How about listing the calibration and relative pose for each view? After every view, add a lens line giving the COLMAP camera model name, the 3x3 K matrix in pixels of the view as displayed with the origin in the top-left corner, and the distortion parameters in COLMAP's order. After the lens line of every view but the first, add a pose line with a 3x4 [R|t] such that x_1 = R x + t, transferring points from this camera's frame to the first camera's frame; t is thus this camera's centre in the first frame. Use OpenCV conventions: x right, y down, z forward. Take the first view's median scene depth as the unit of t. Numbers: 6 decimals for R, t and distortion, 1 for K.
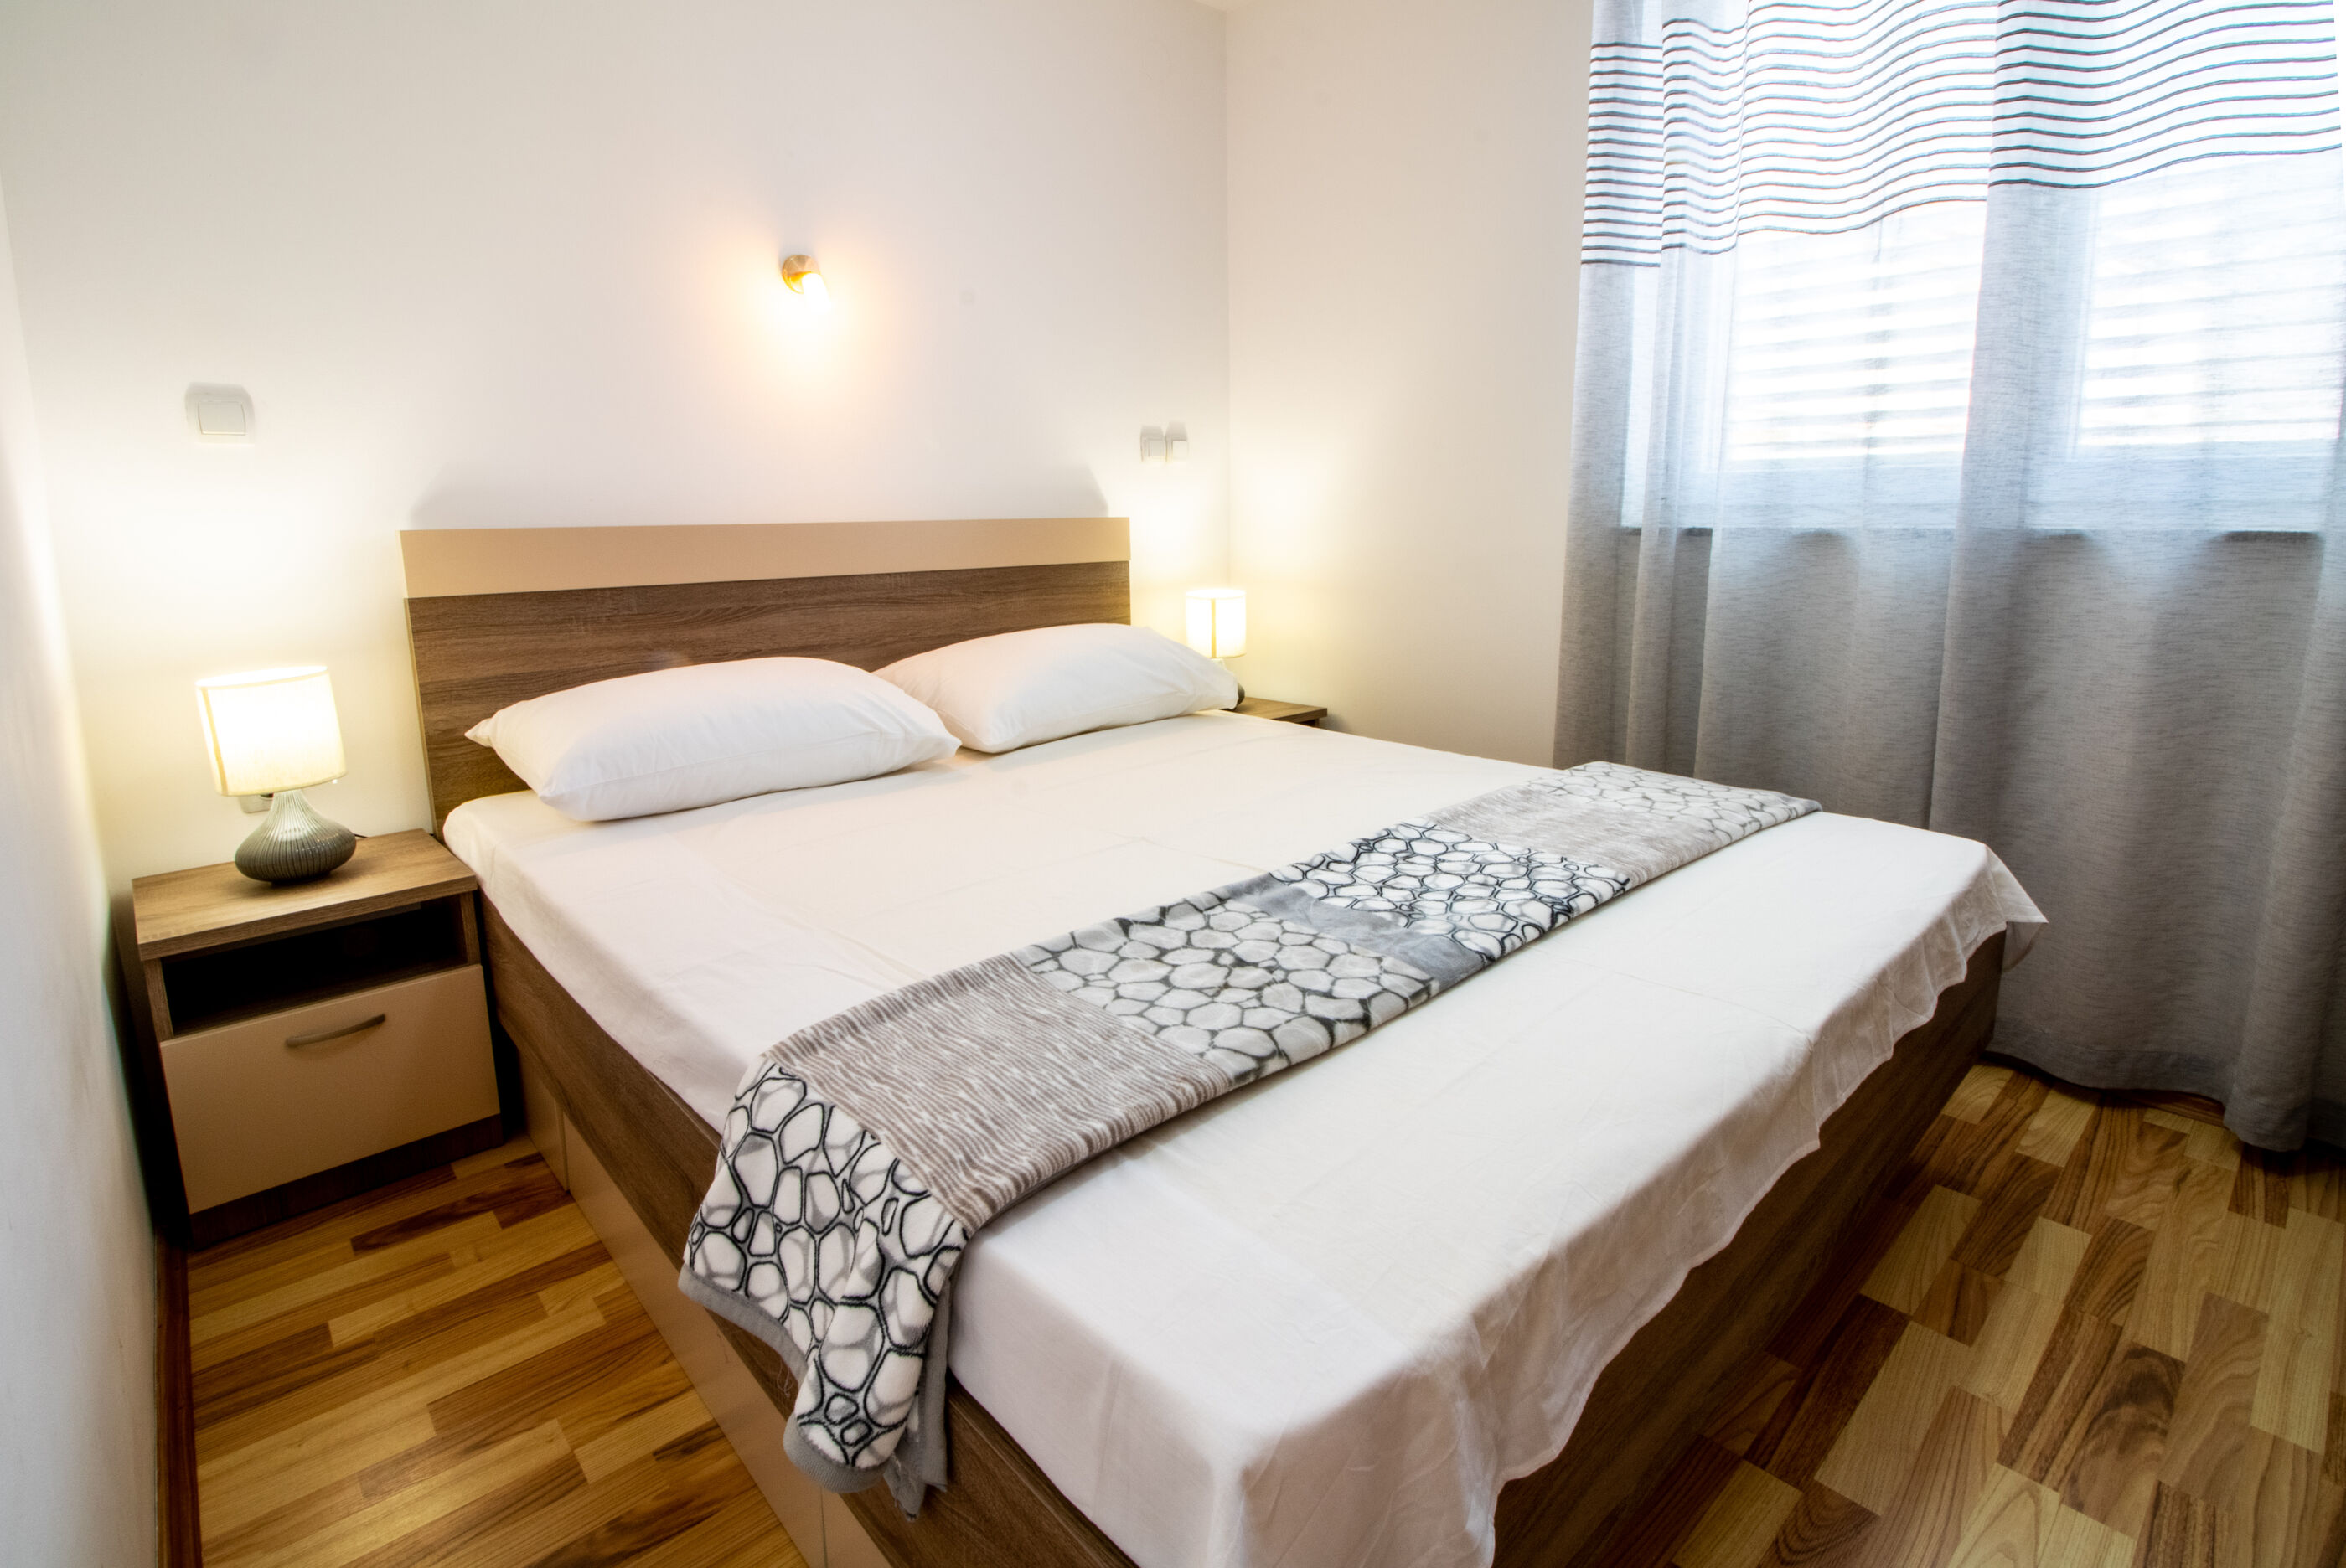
lens RADIAL K [[1130.3, 0, 1178.4], [0, 1130.3, 694.5], [0, 0, 1]] dist [-0.008491, -0.006155]
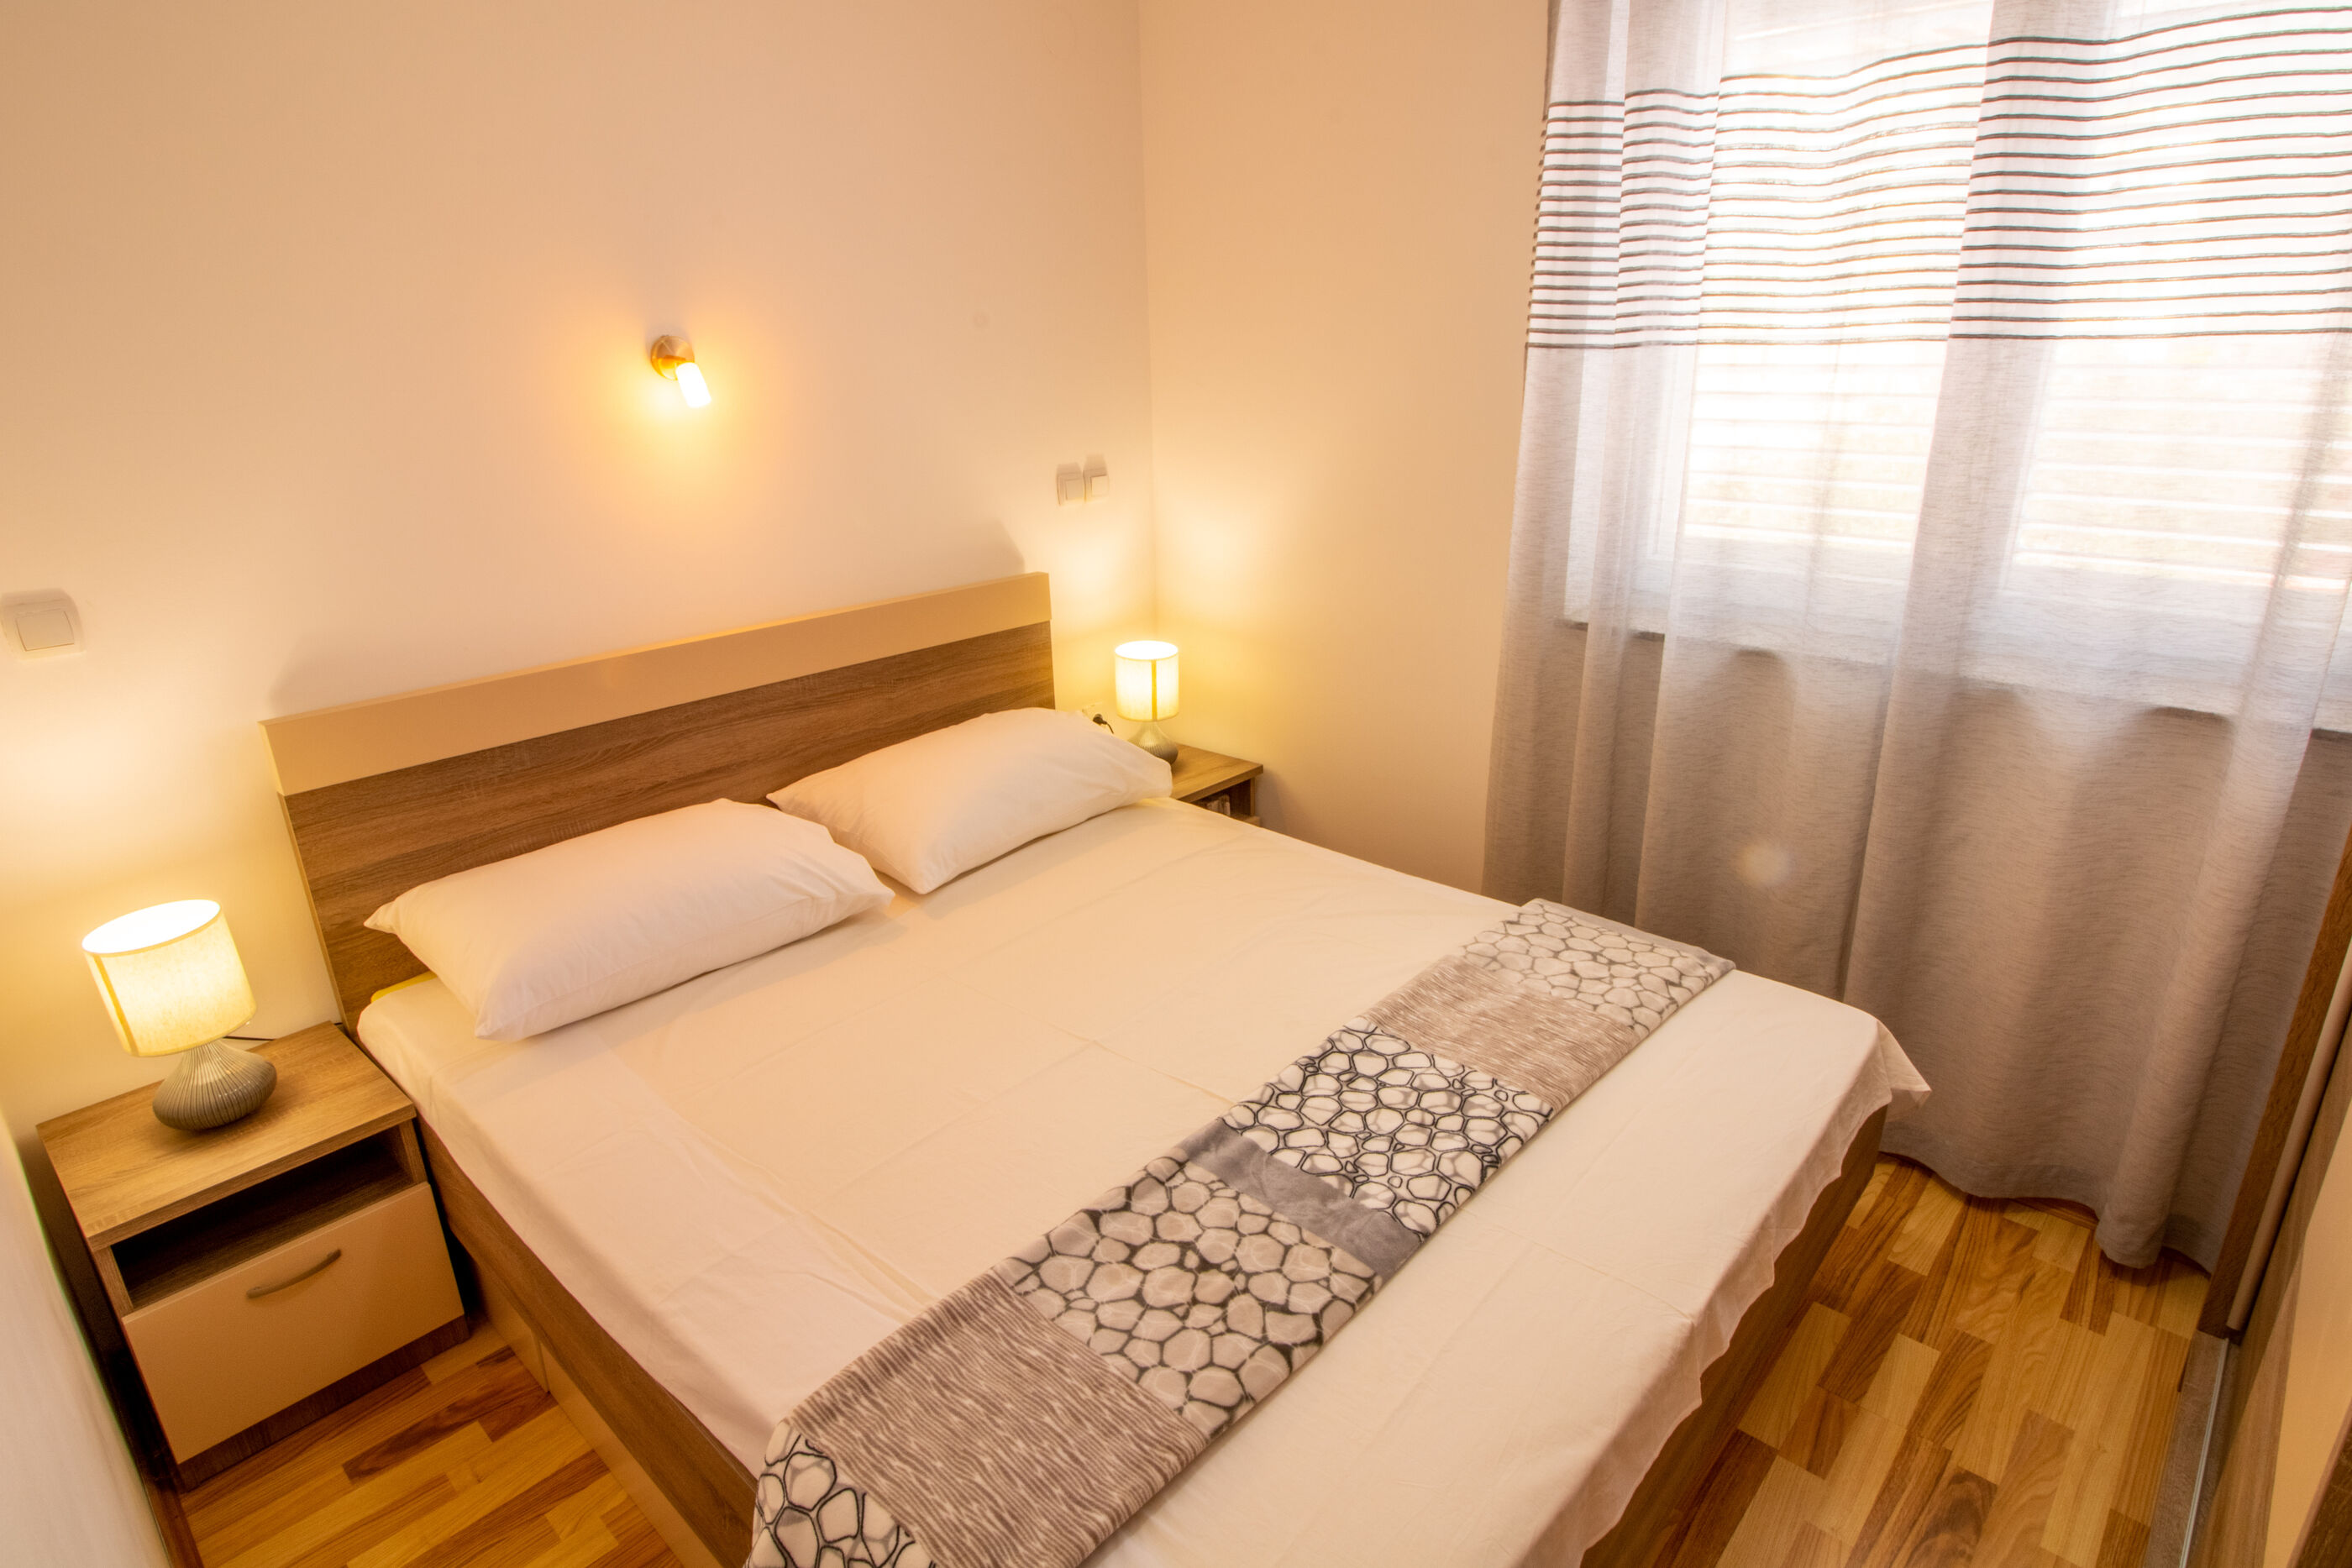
lens RADIAL K [[1259.0, 0, 1189.4], [0, 1259.0, 780.6], [0, 0, 1]] dist [0.001656, -0.008838]
pose [[0.996237, -0.032455, 0.080362, -0.034865], [0.017299, 0.983042, 0.182564, -0.363121], [-0.084924, -0.180487, 0.979904, -0.097005]]
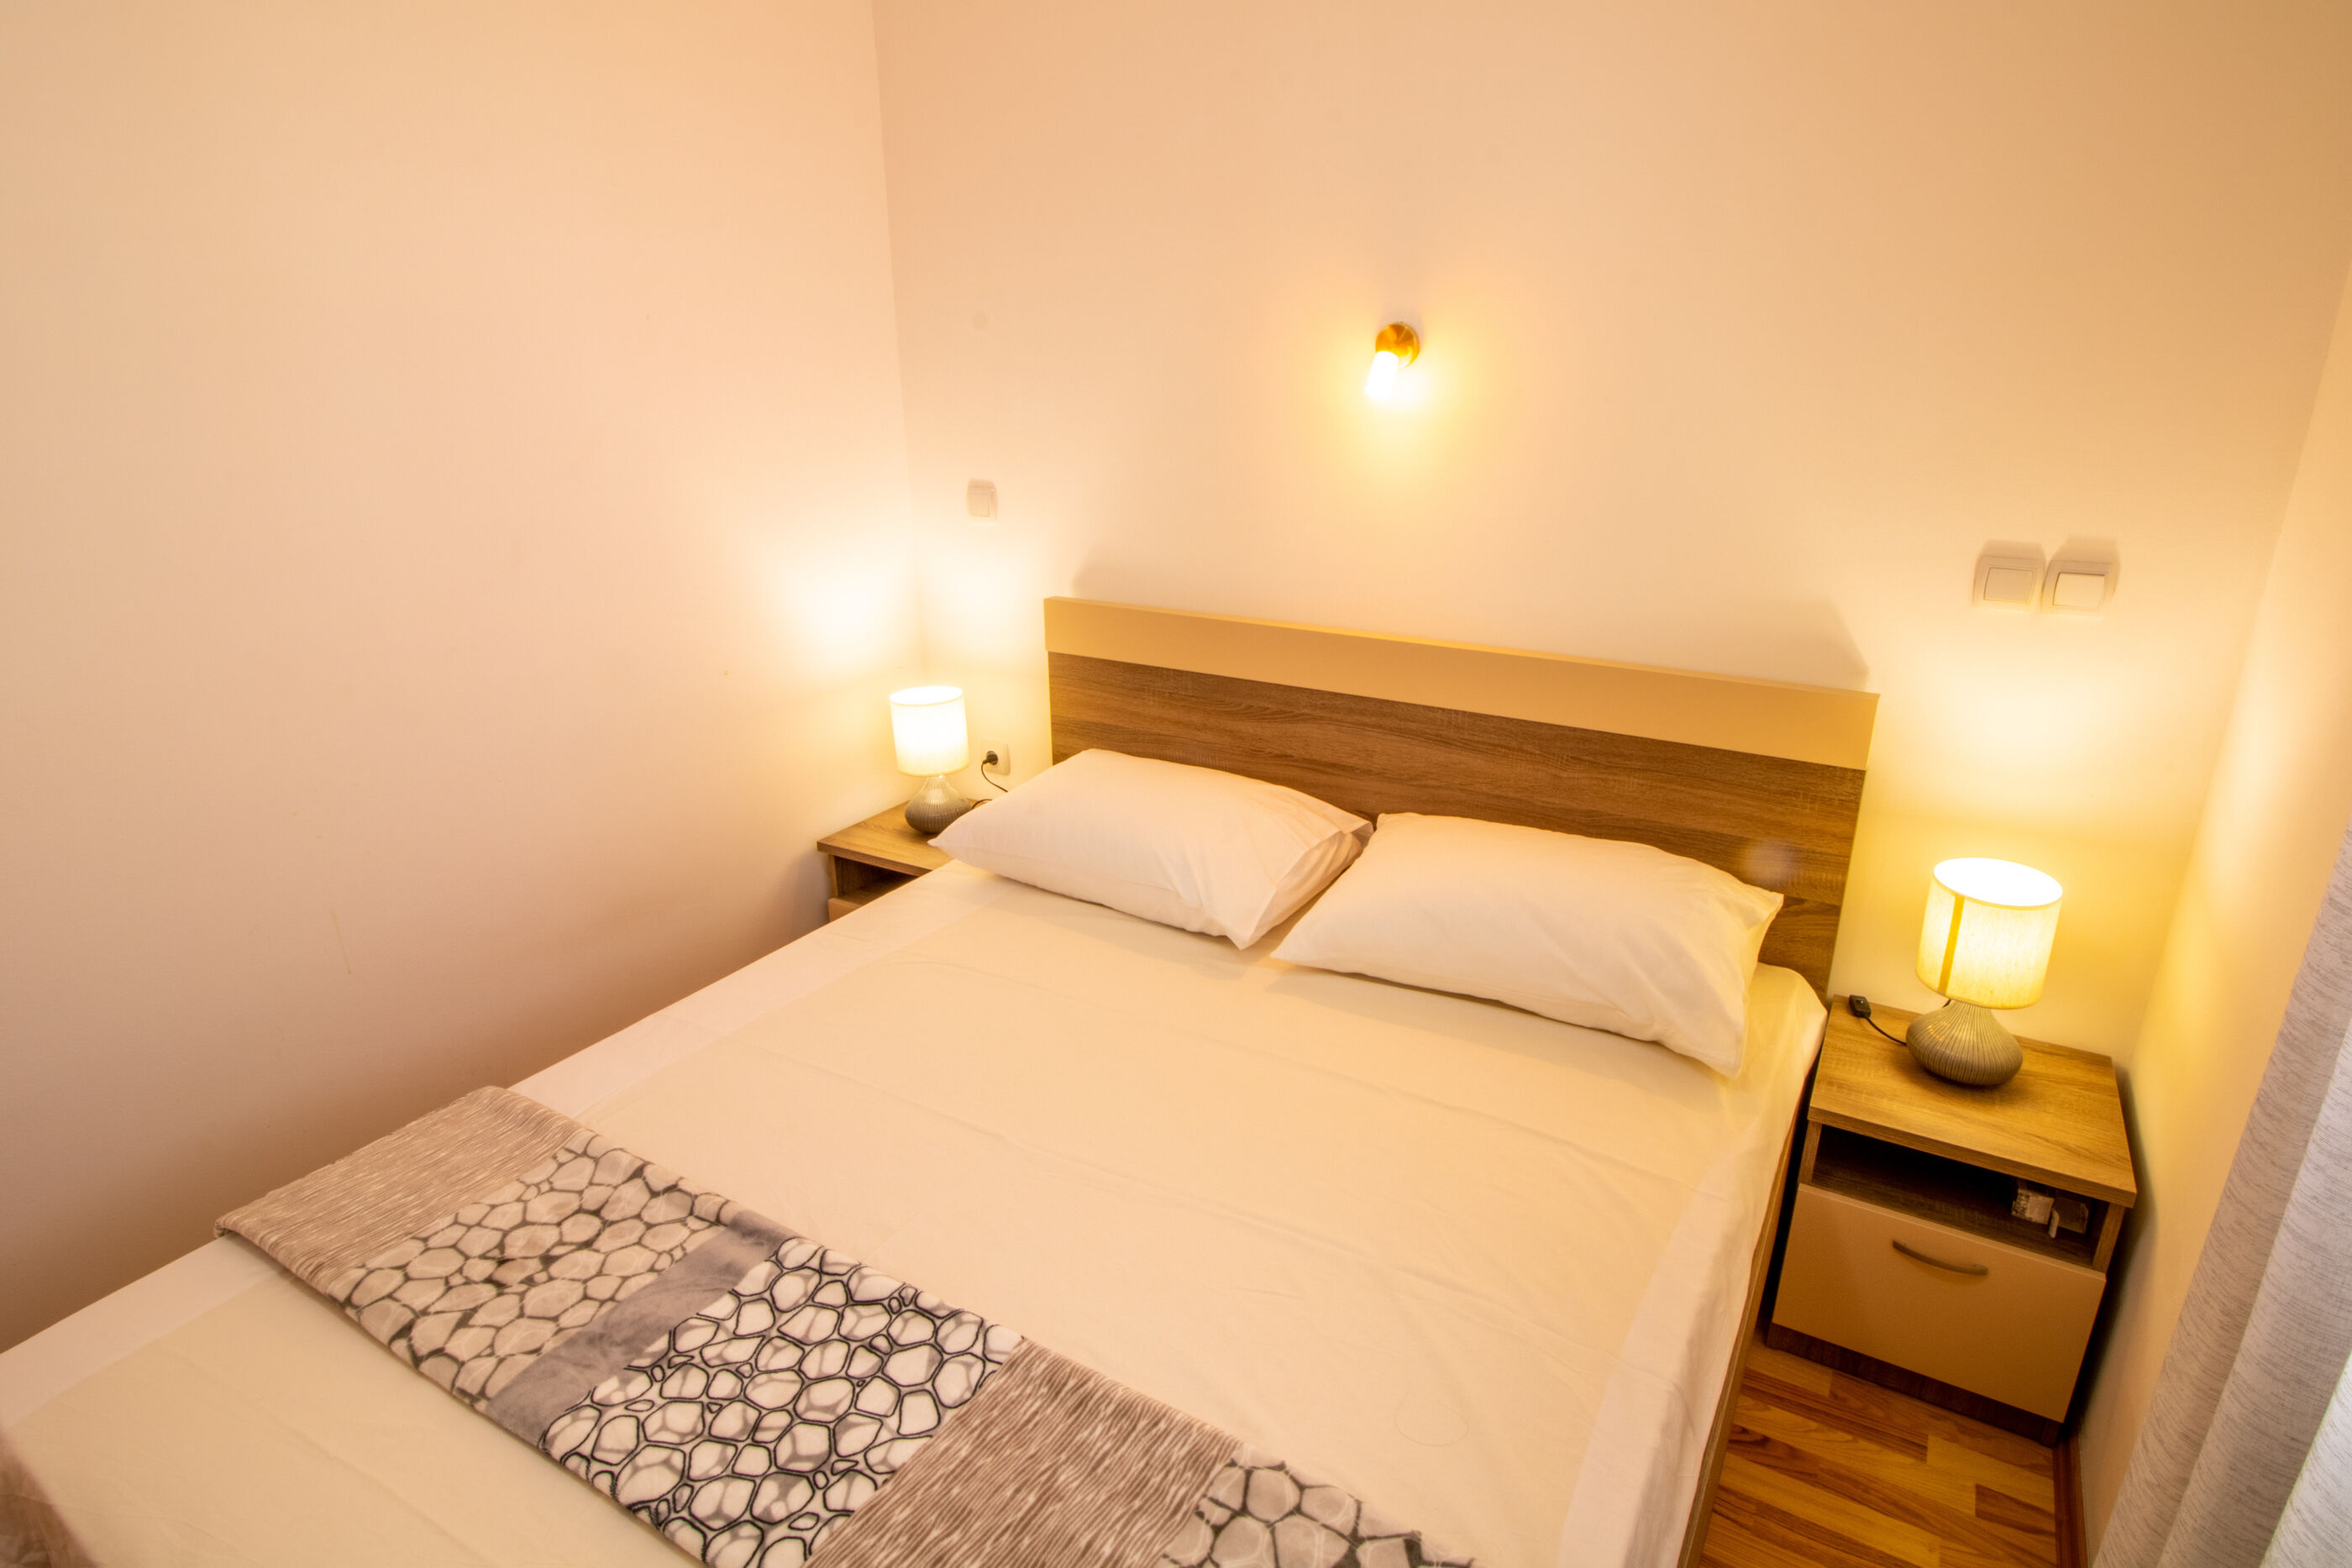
lens RADIAL K [[1259.0, 0, 1189.4], [0, 1259.0, 780.6], [0, 0, 1]] dist [0.001656, -0.008838]
pose [[0.275495, 0.332578, -0.901939, 0.947081], [-0.150193, 0.941616, 0.301332, -0.537006], [0.949497, 0.052449, 0.309361, 0.950451]]
